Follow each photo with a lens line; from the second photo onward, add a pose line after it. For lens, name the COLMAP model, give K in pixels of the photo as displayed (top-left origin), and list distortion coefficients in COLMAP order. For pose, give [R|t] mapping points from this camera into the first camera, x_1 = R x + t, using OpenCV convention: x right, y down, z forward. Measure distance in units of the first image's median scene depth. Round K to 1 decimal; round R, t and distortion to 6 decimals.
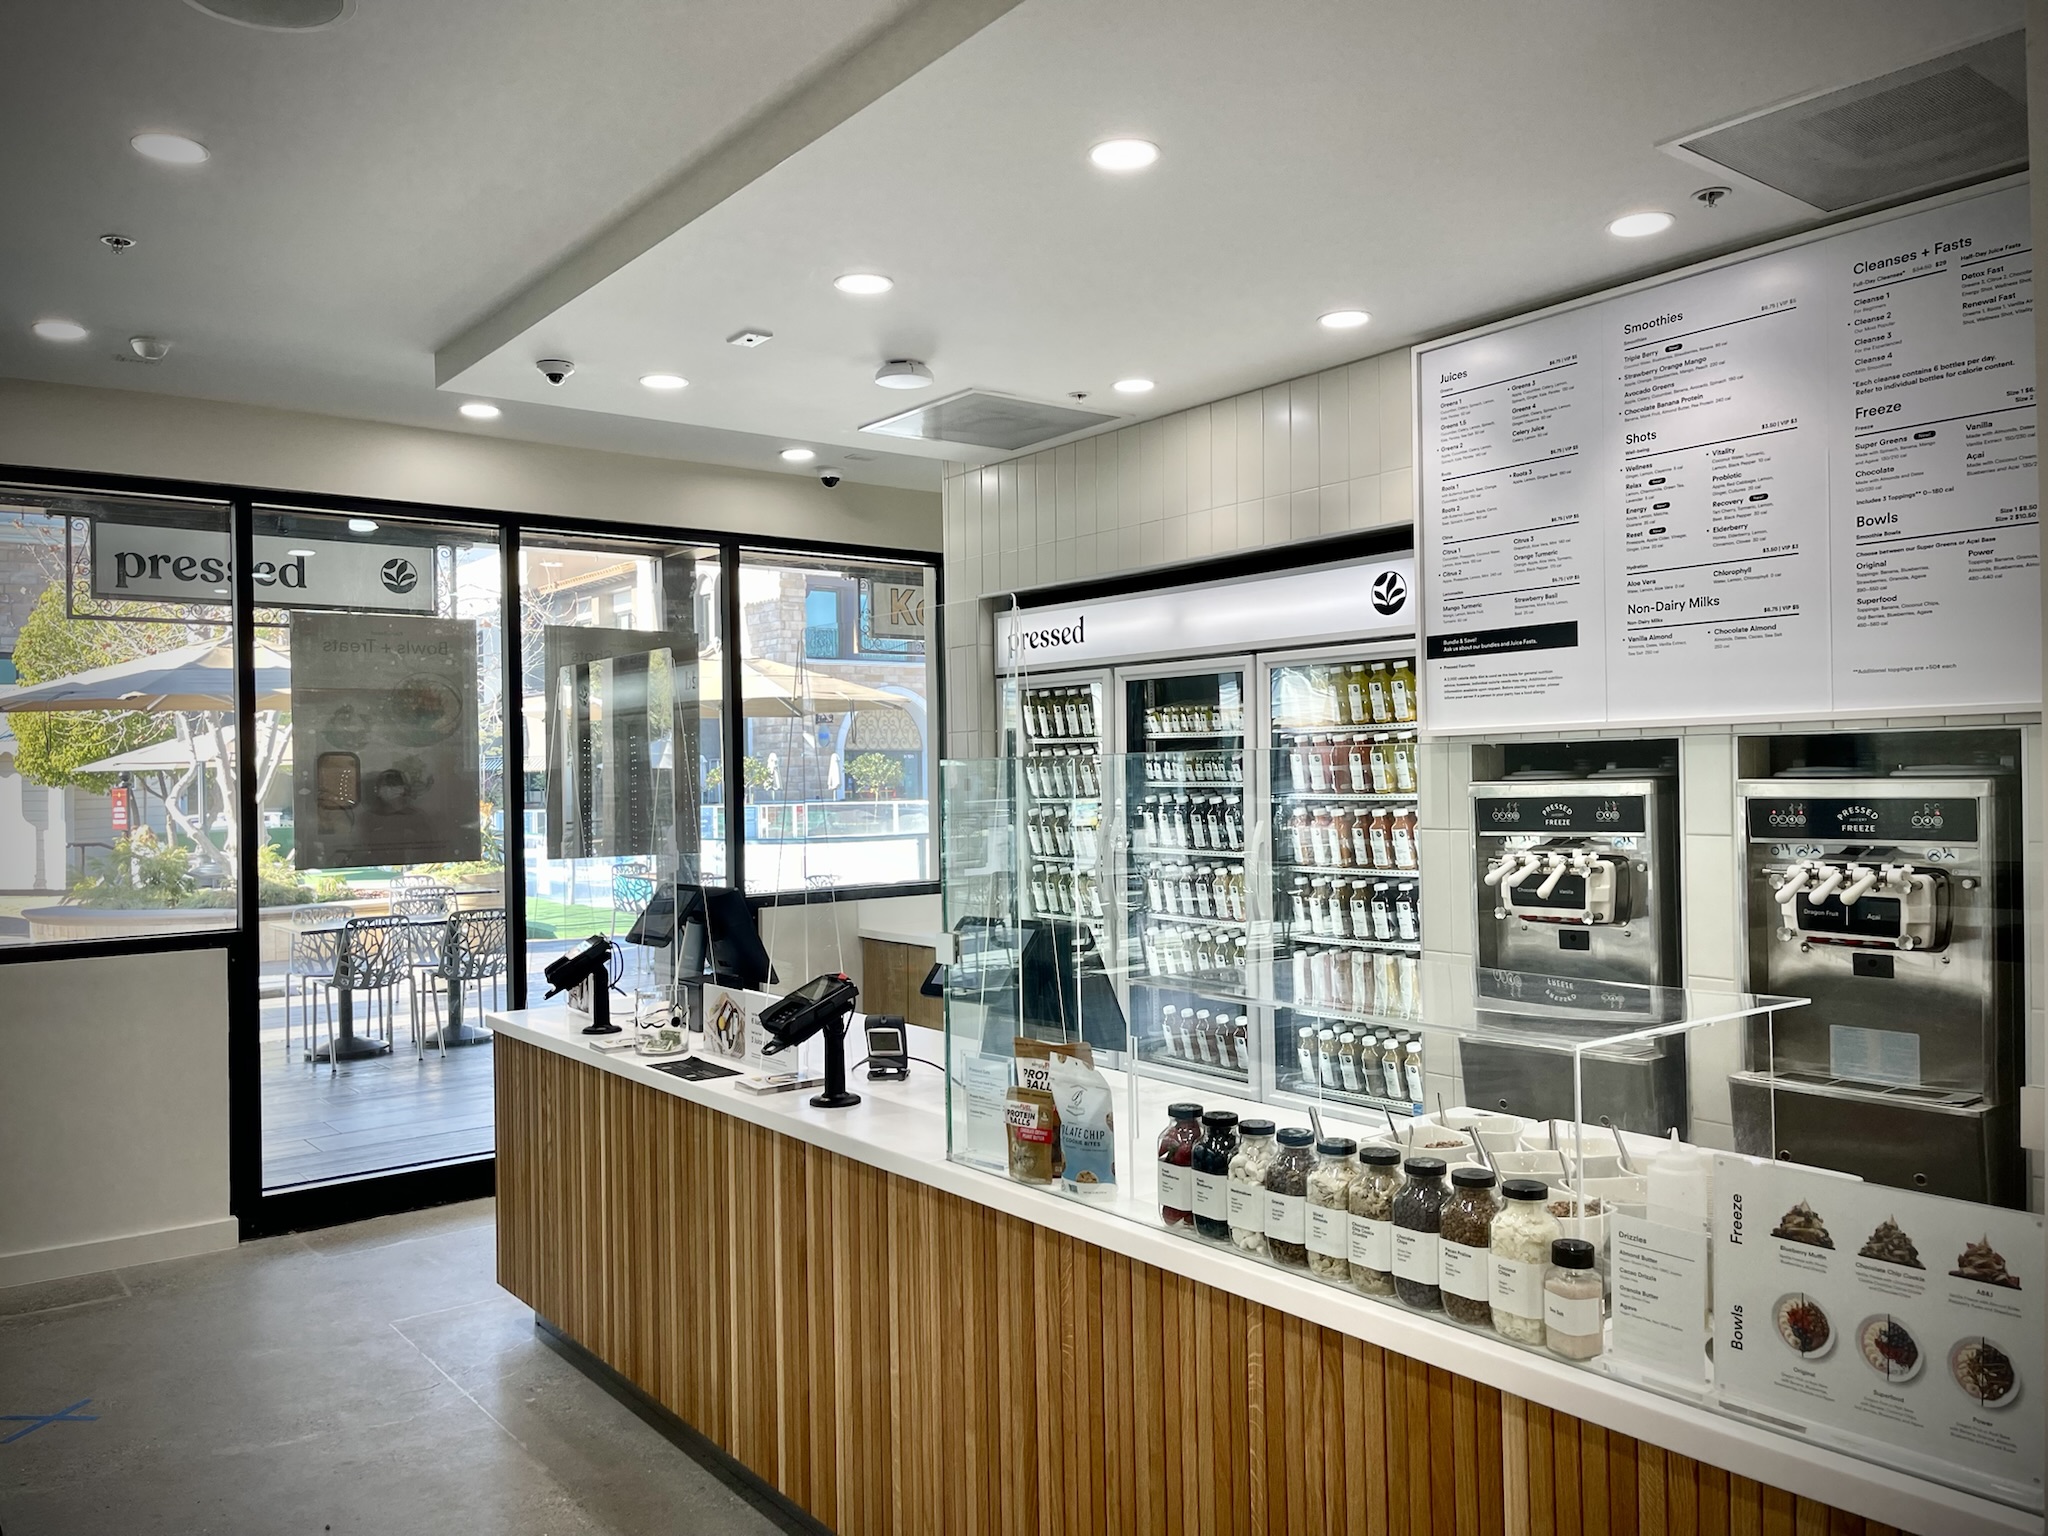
lens RADIAL K [[1550.4, 0, 1031.1], [0, 1550.4, 781.4], [0, 0, 1]] dist [0.075245, -0.103126]
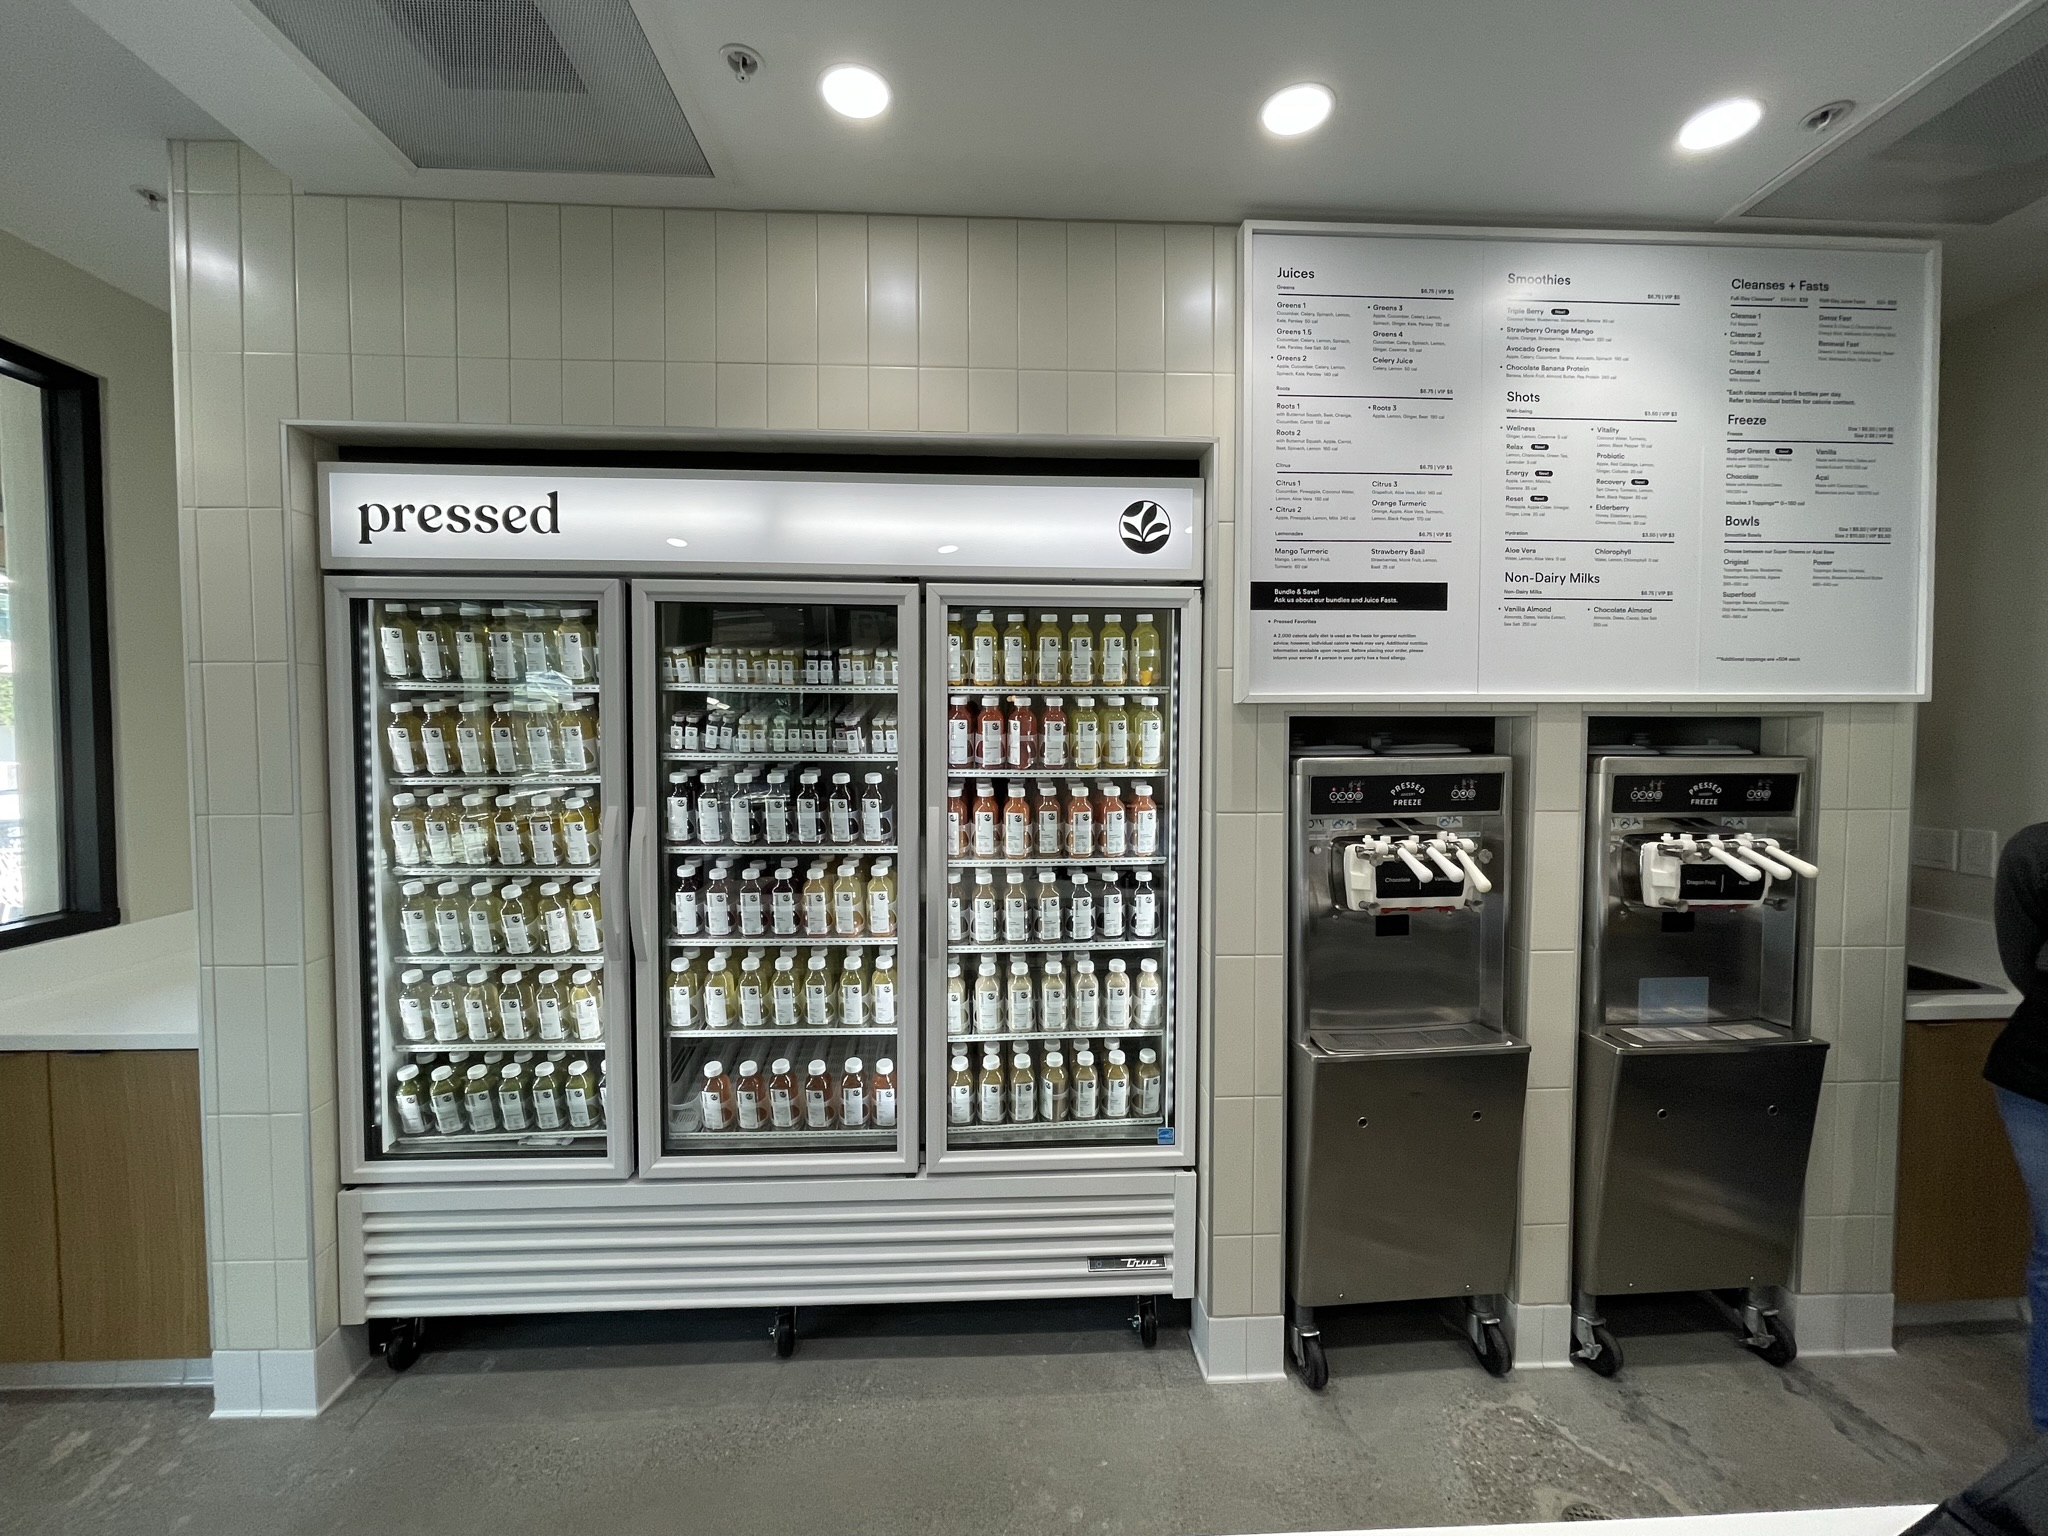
lens RADIAL K [[832.2, 0, 1023.8], [0, 832.2, 777.1], [0, 0, 1]] dist [-0.002749, 0.000340]
pose [[0.576220, -0.023713, 0.816951, -0.196987], [-0.006737, 0.999407, 0.033761, -0.003131], [-0.817267, -0.024957, 0.575718, 0.915616]]
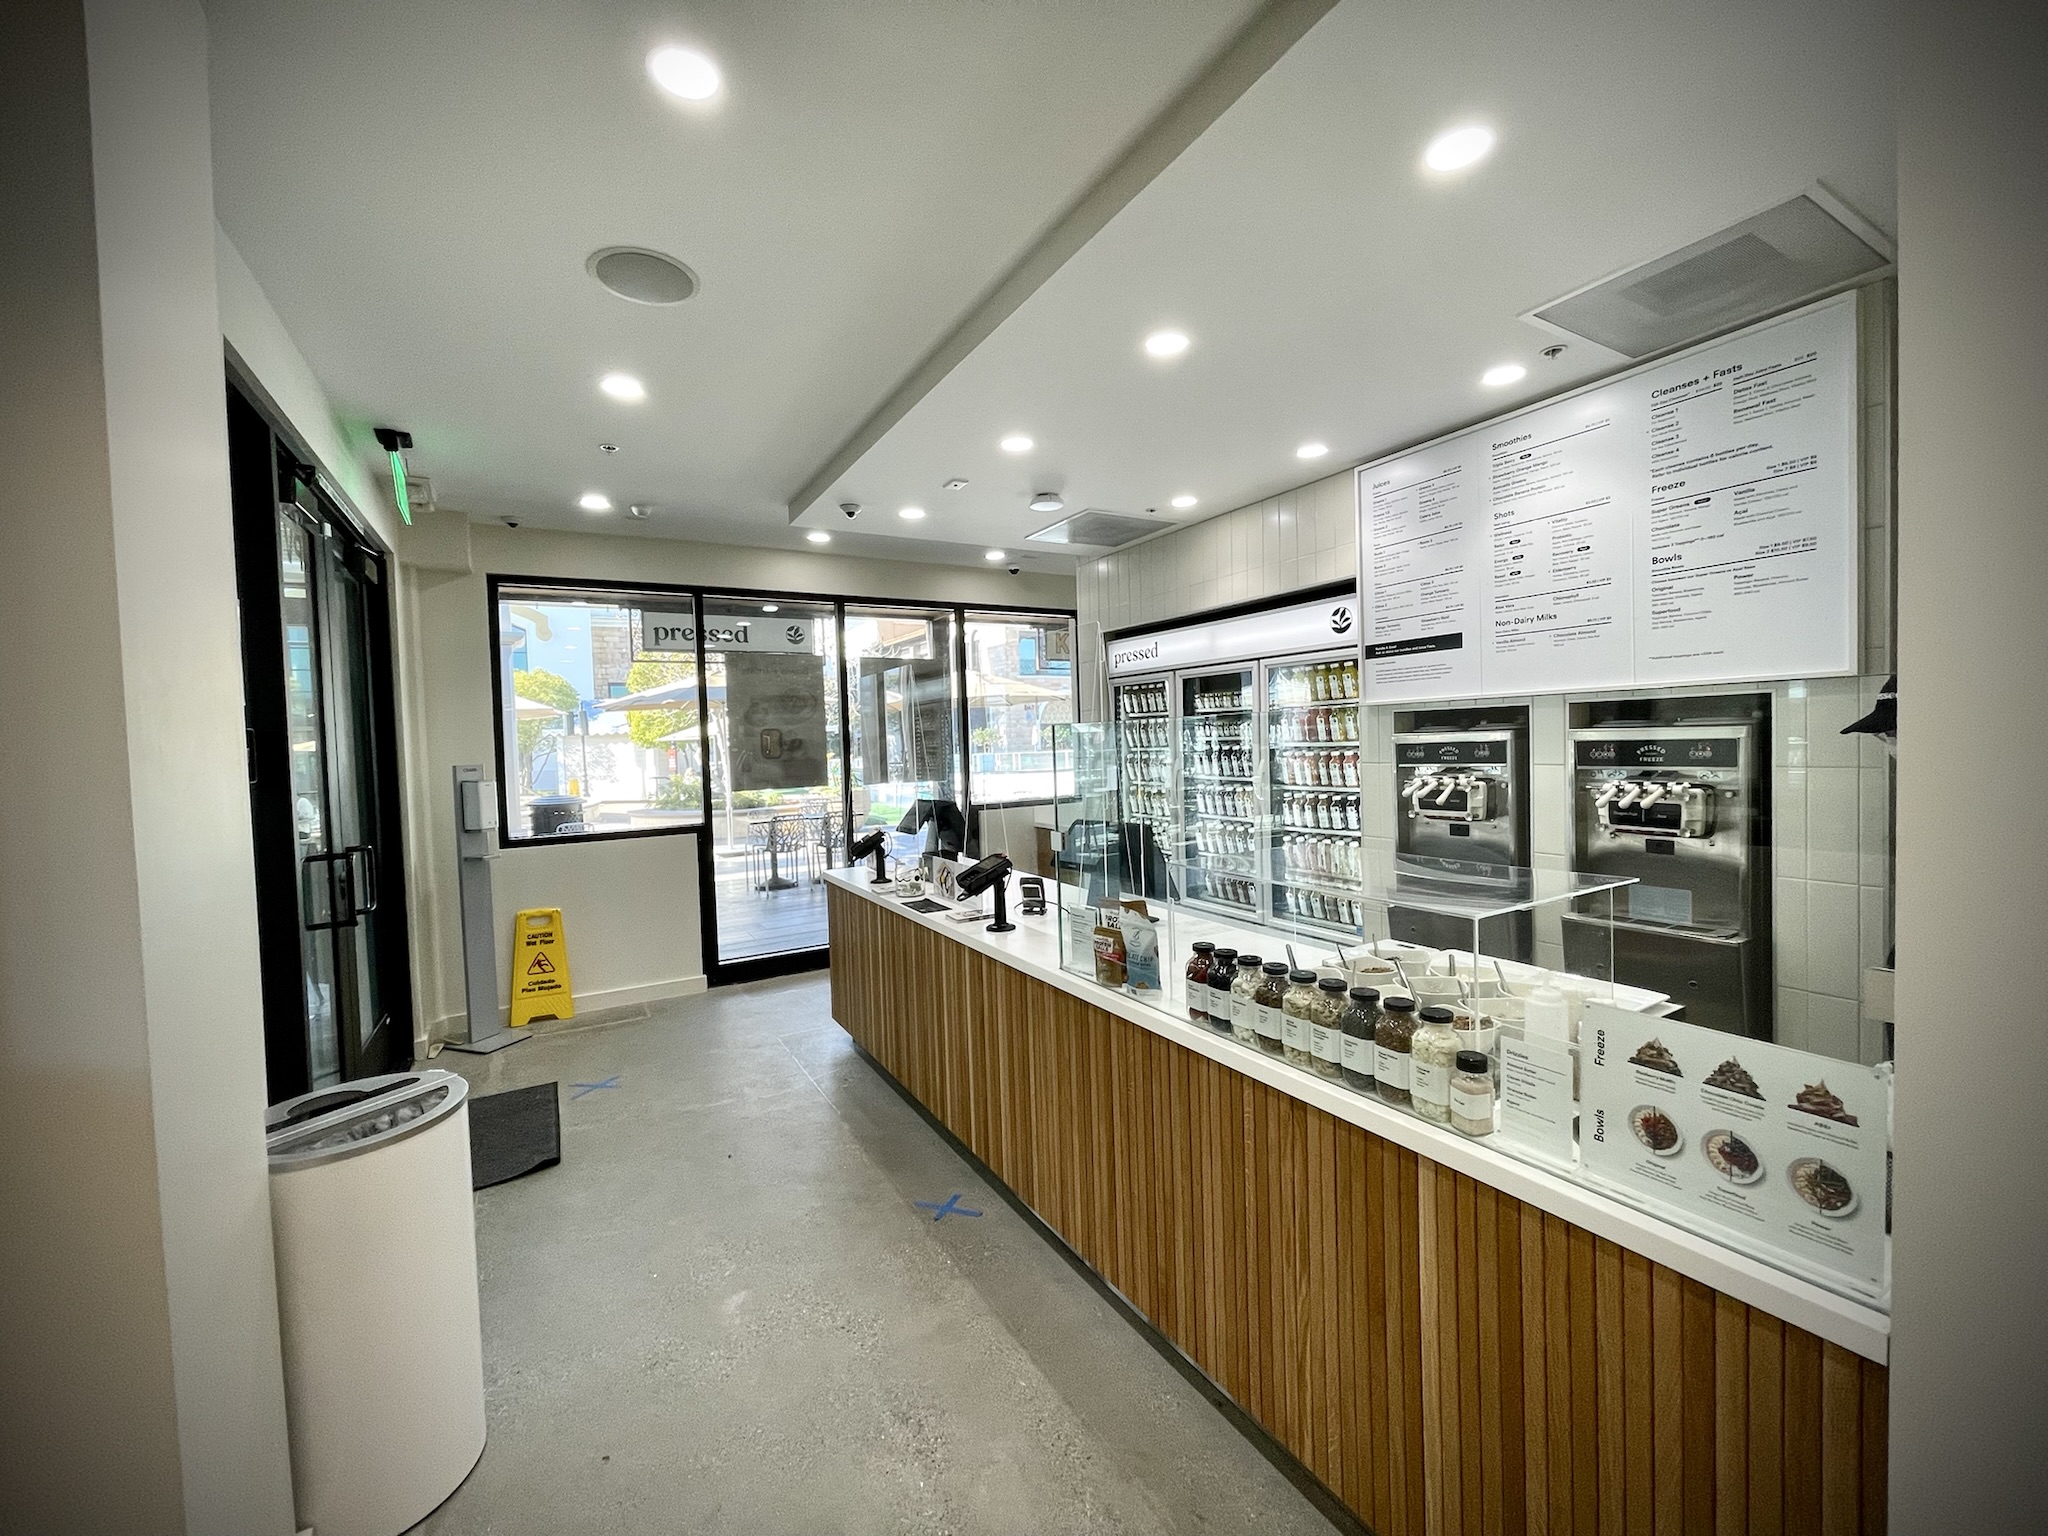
lens RADIAL K [[832.7, 0, 1031.7], [0, 832.7, 768.1], [0, 0, 1]] dist [-0.003078, -0.000062]
pose [[0.991230, -0.010891, -0.131698, 0.022544], [0.015343, 0.999343, 0.032837, 0.001842], [0.131254, -0.034570, 0.990746, 0.090472]]
